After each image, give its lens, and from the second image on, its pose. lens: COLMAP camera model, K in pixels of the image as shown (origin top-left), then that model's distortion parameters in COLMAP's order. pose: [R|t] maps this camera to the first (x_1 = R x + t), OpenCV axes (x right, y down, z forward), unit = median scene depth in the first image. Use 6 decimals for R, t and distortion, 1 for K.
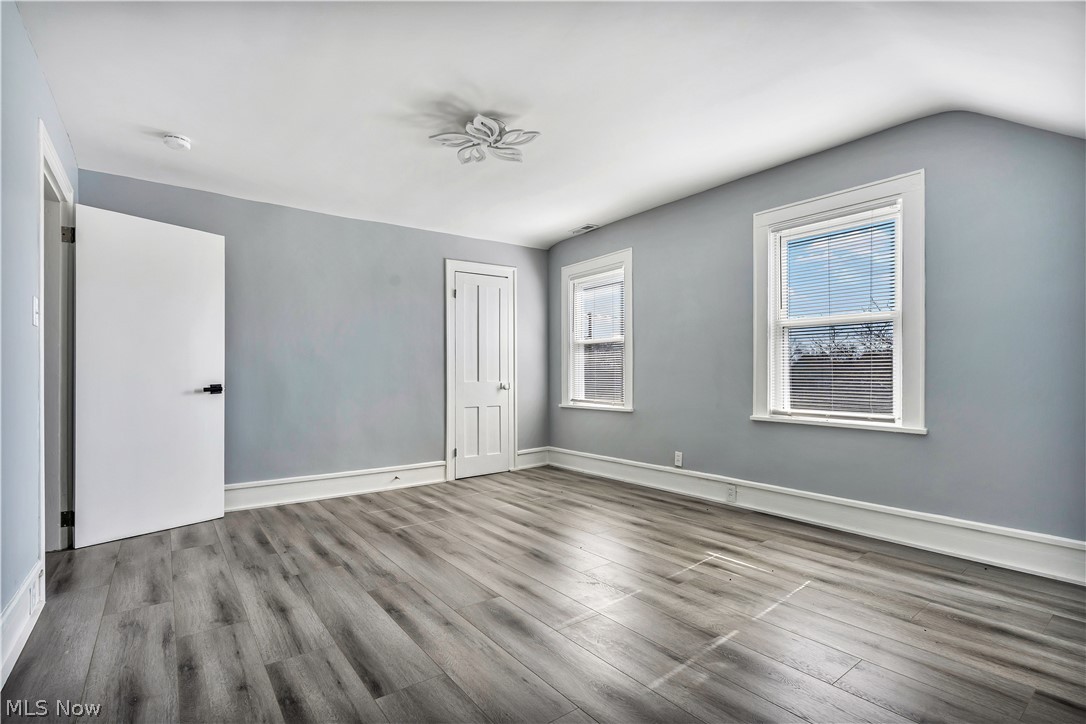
lens RADIAL K [[517.7, 0, 543.0], [0, 517.7, 367.7], [0, 0, 1]] dist [-0.010206, 0.000483]
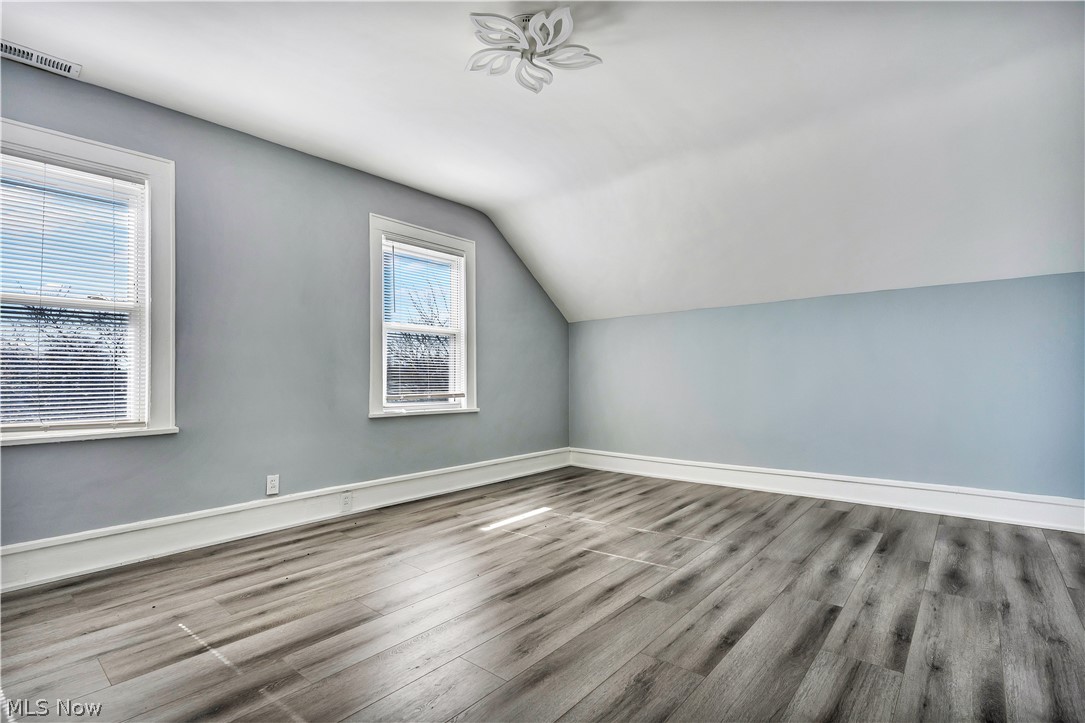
lens RADIAL K [[517.3, 0, 542.5], [0, 517.3, 367.2], [0, 0, 1]] dist [-0.010206, 0.000483]
pose [[-0.230394, 0.025695, 0.972758, -0.791446], [-0.002859, 0.999629, -0.027082, 0.035188], [-0.973093, -0.009021, -0.230236, 1.123947]]
